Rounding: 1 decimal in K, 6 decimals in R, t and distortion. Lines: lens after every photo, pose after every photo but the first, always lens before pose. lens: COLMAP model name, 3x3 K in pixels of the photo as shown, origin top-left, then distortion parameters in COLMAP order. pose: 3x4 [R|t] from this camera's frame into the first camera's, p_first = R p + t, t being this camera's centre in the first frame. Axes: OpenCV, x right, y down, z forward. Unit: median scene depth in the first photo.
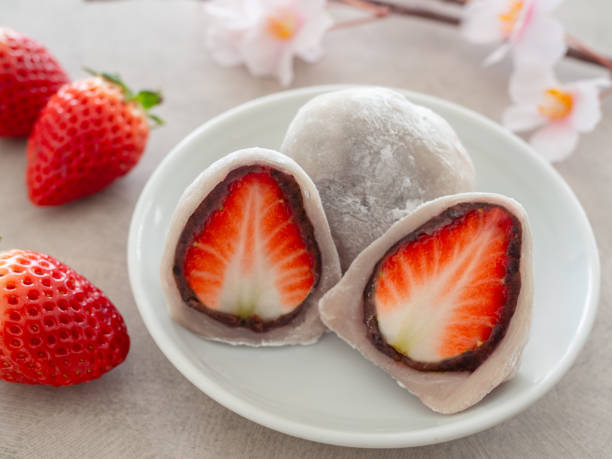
lens RADIAL K [[909.3, 0, 306.0], [0, 909.3, 229.5], [0, 0, 1]] dist [-0.127602, 0.081211]
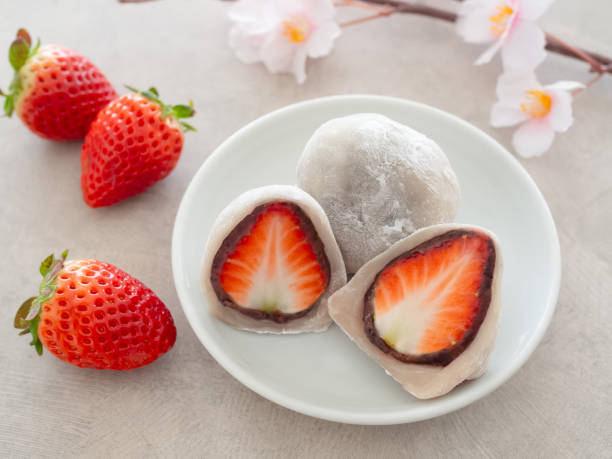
lens RADIAL K [[909.3, 0, 306.0], [0, 909.3, 229.5], [0, 0, 1]] dist [-0.127602, 0.081211]
pose [[0.999811, -0.005551, -0.018606, 0.006852], [0.008346, 0.988084, 0.153689, -0.206053], [0.017531, -0.153815, 0.987944, -0.204458]]
